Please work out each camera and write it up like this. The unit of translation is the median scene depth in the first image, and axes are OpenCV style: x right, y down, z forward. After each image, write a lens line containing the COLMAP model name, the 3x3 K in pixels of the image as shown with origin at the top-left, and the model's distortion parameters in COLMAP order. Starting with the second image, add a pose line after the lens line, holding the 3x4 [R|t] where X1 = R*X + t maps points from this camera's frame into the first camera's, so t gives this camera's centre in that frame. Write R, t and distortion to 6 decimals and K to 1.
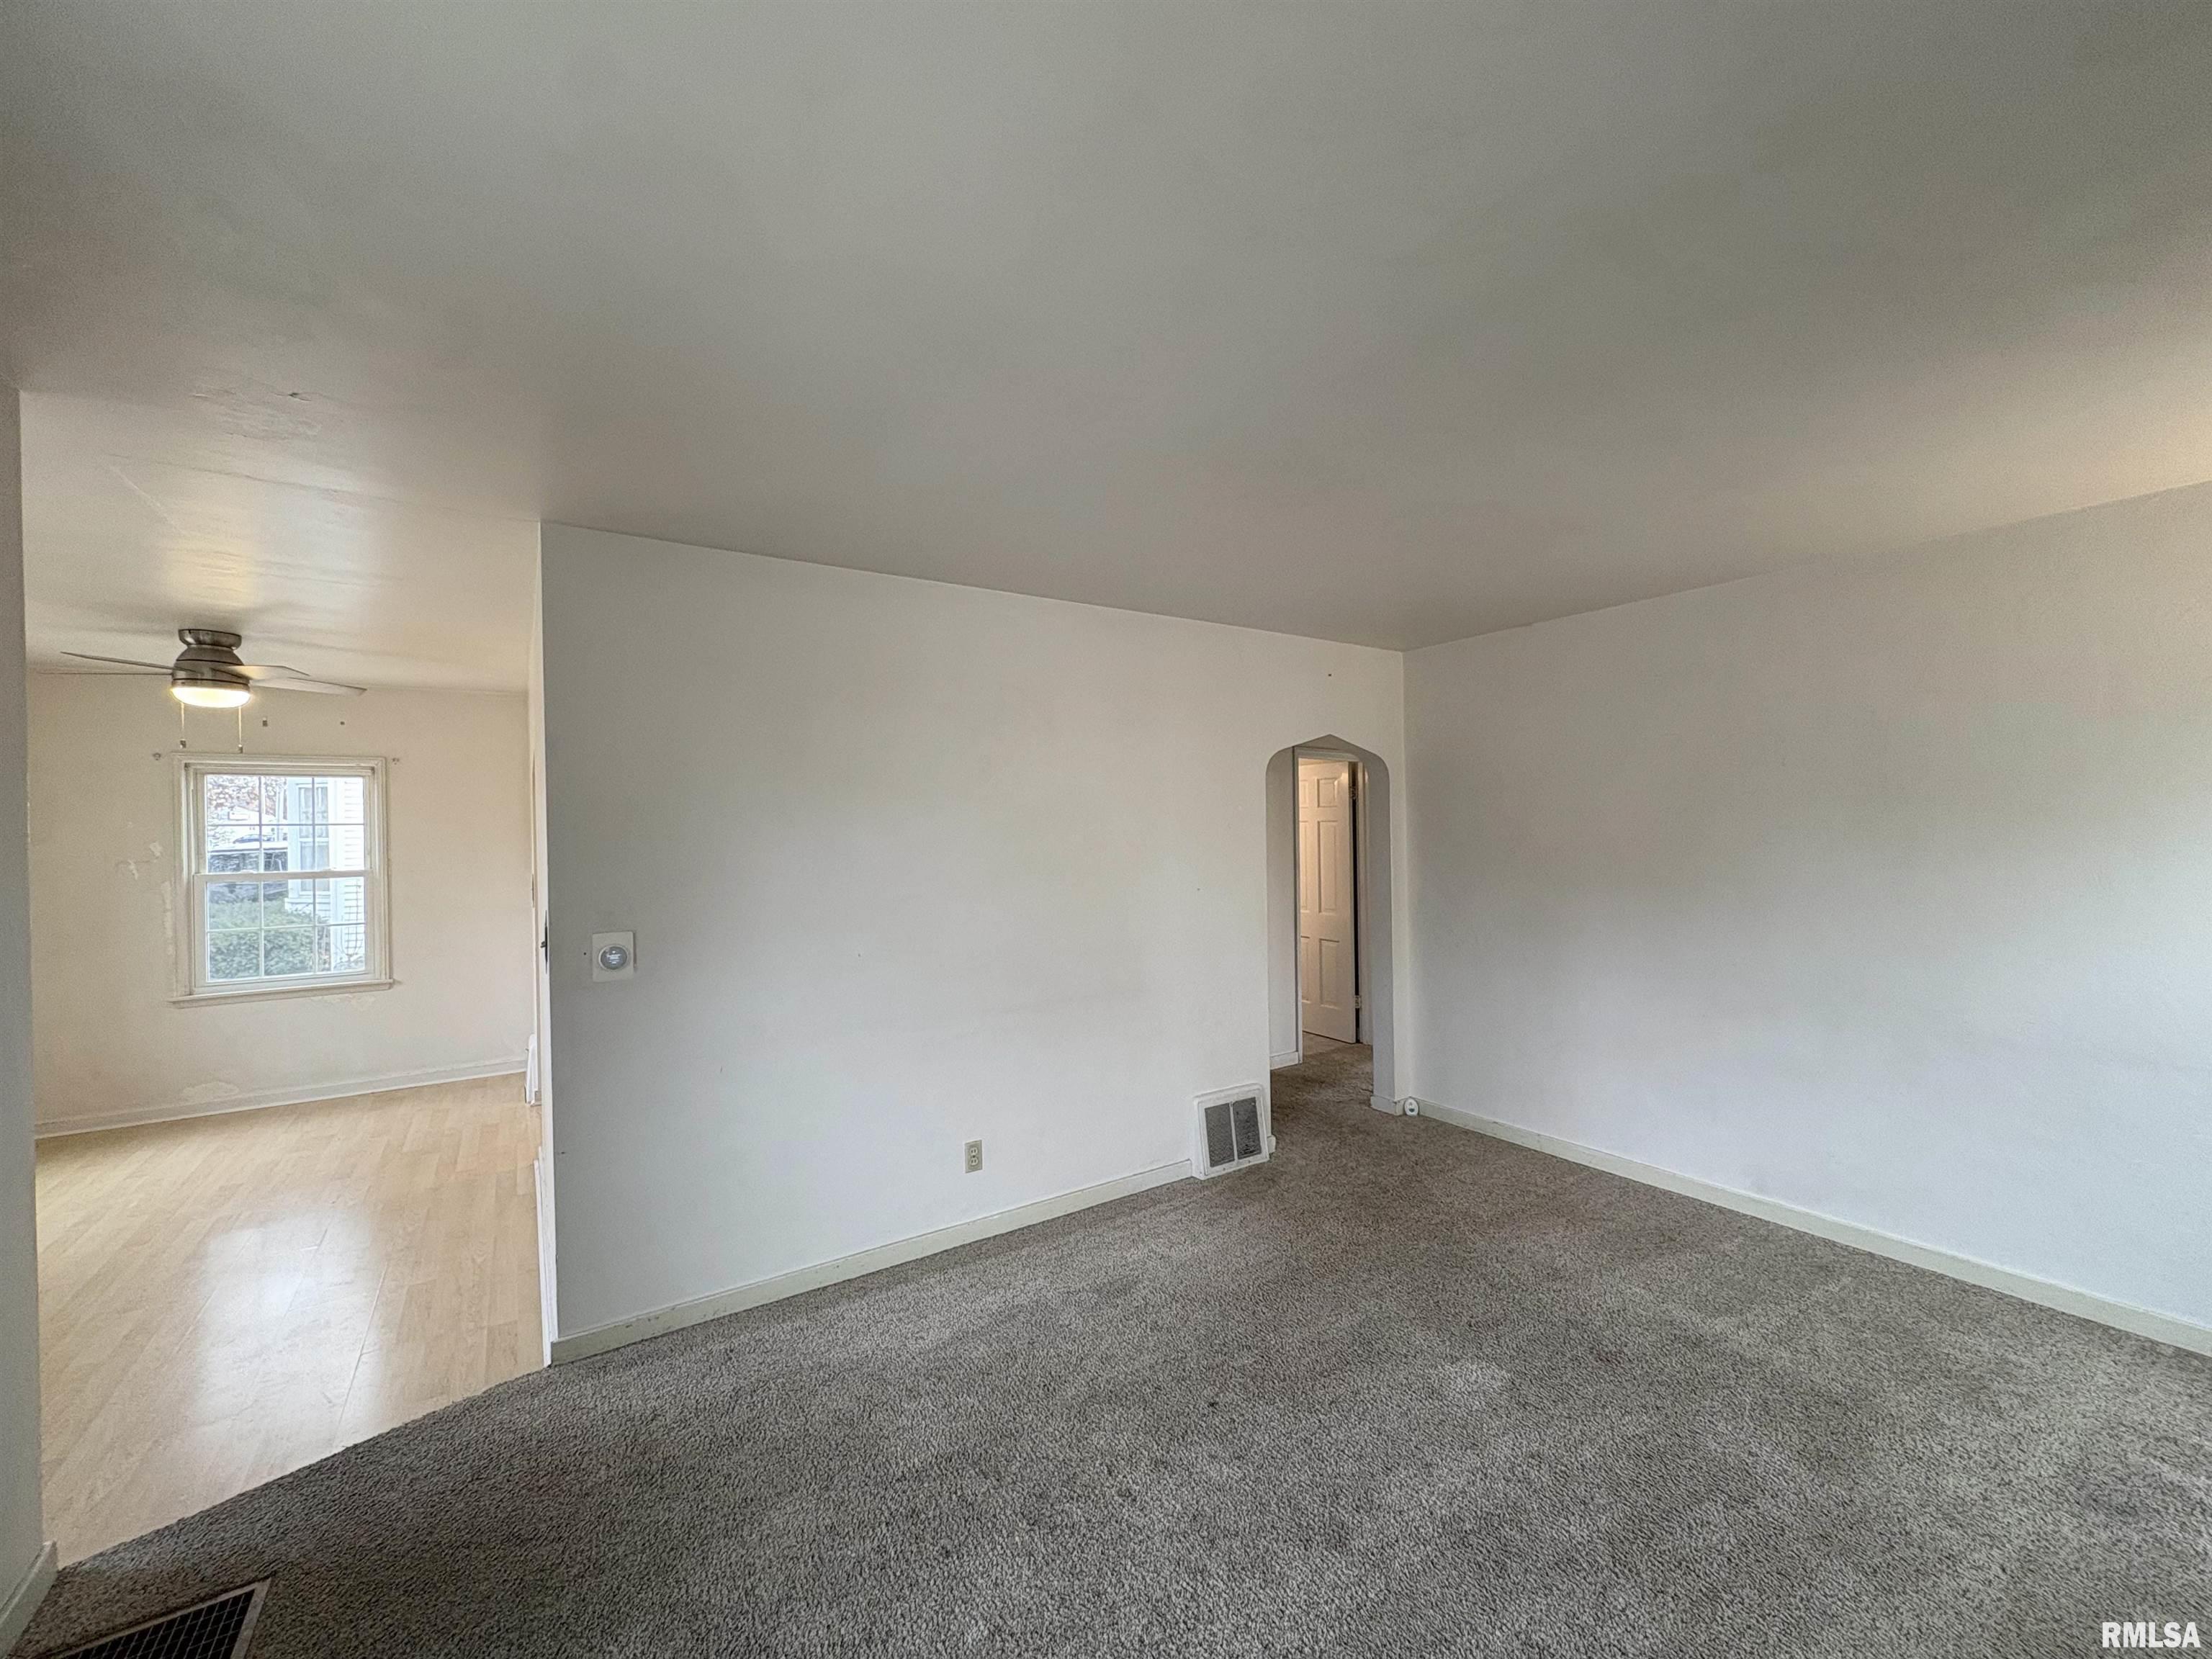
lens RADIAL K [[879.7, 0, 1109.9], [0, 879.7, 827.6], [0, 0, 1]] dist [0.000175, -0.000644]
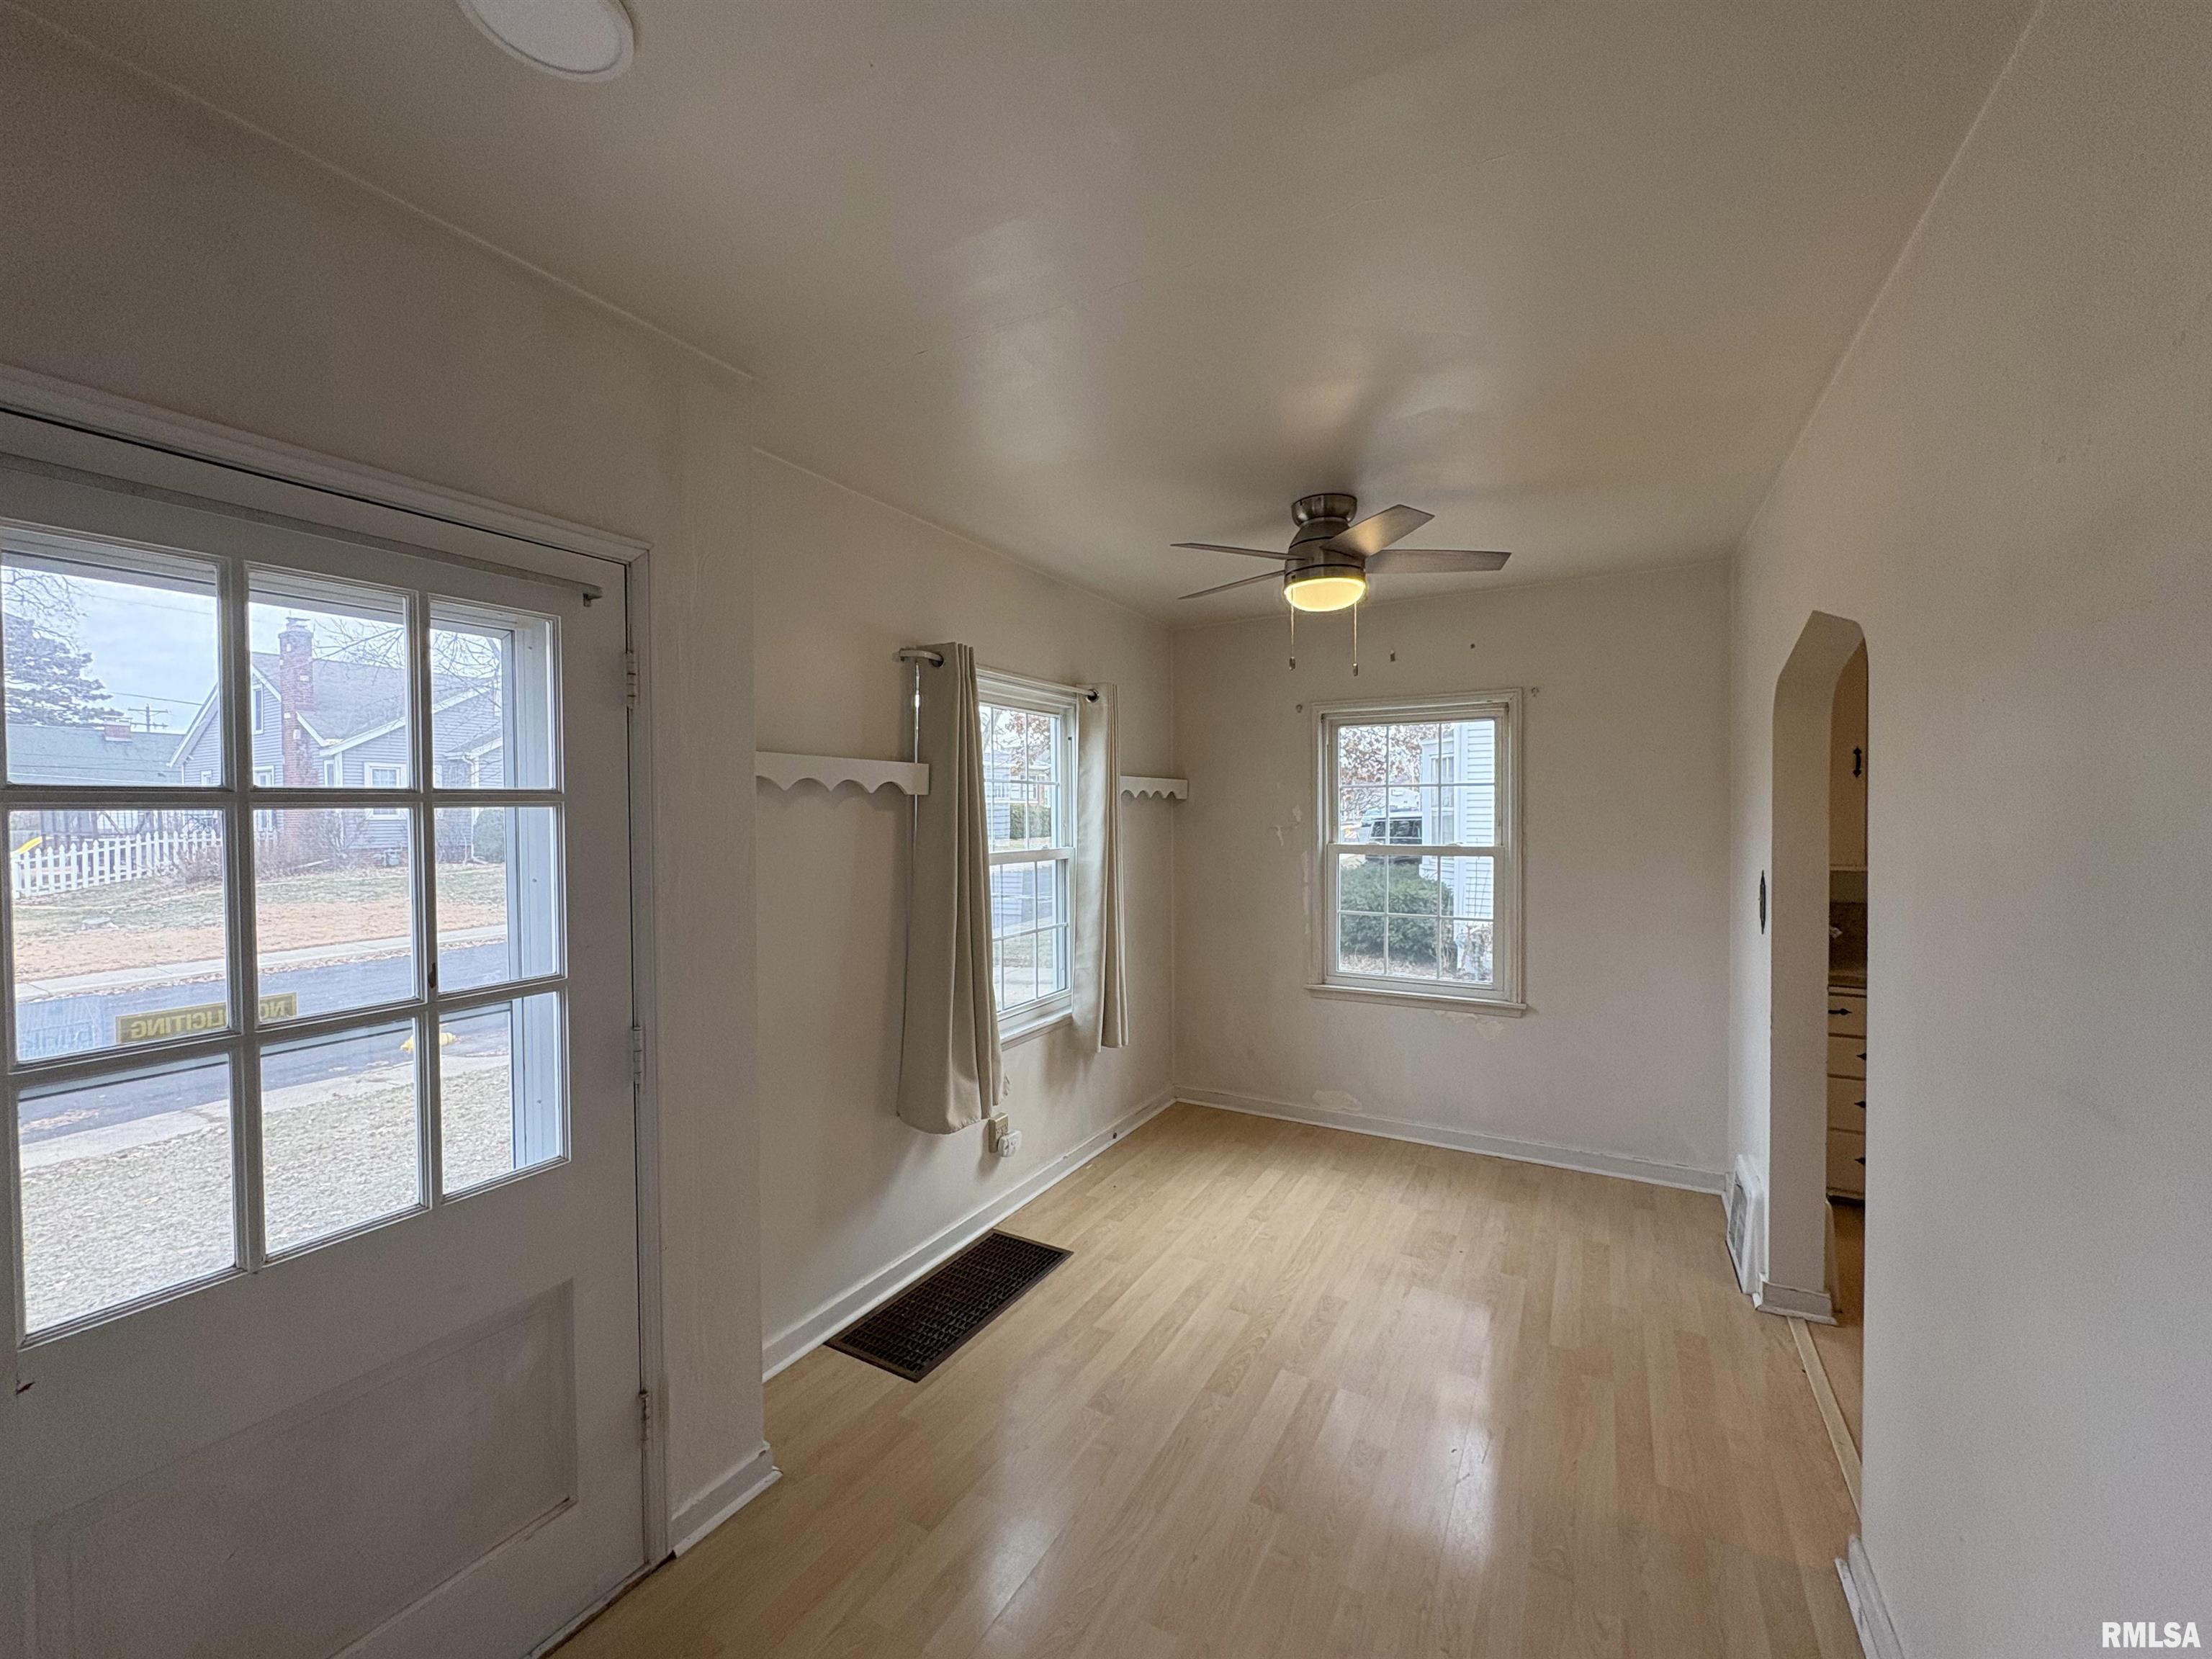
lens RADIAL K [[879.7, 0, 1104.8], [0, 879.7, 831.0], [0, 0, 1]] dist [0.000175, -0.000644]
pose [[0.451481, 0.031181, -0.891736, -0.379402], [-0.002842, 0.999434, 0.033508, 0.012640], [0.892276, -0.012594, 0.451314, 0.423334]]
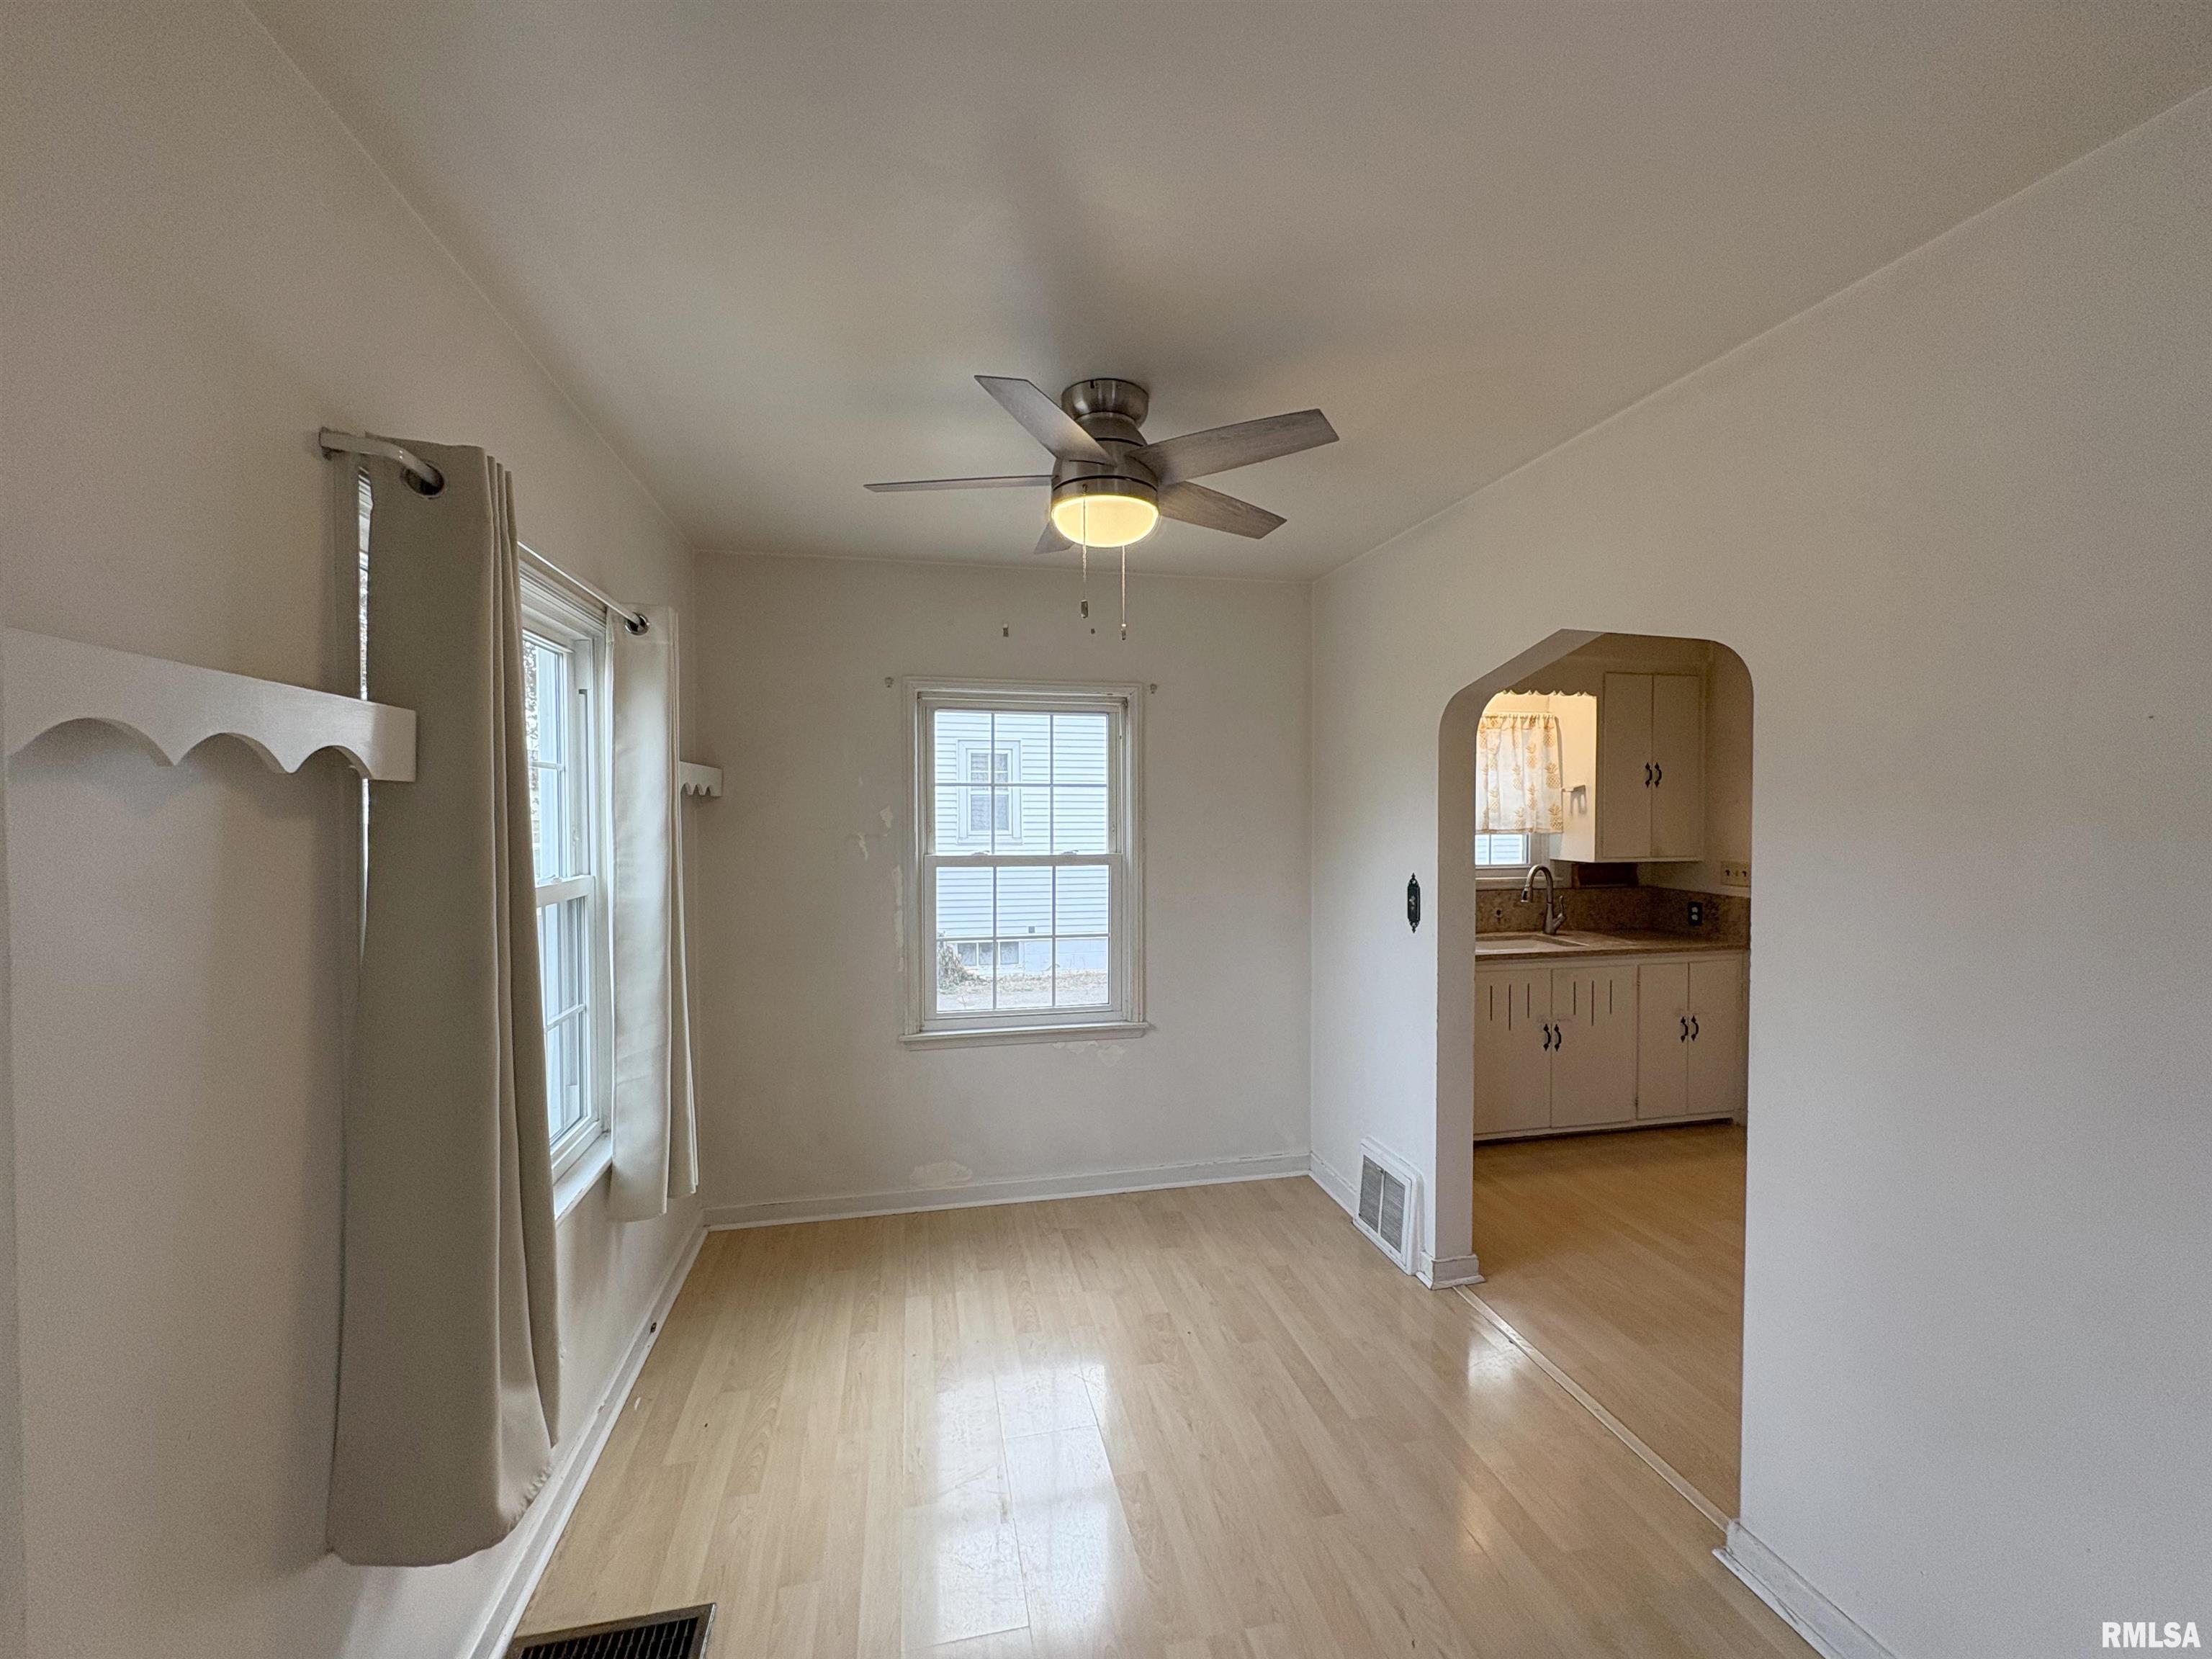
lens RADIAL K [[879.7, 0, 1109.7], [0, 879.7, 831.3], [0, 0, 1]] dist [0.000175, -0.000644]
pose [[0.931039, 0.023978, -0.364132, -0.664617], [-0.014337, 0.999472, 0.029158, 0.012272], [0.364639, -0.021926, 0.930891, 0.419548]]
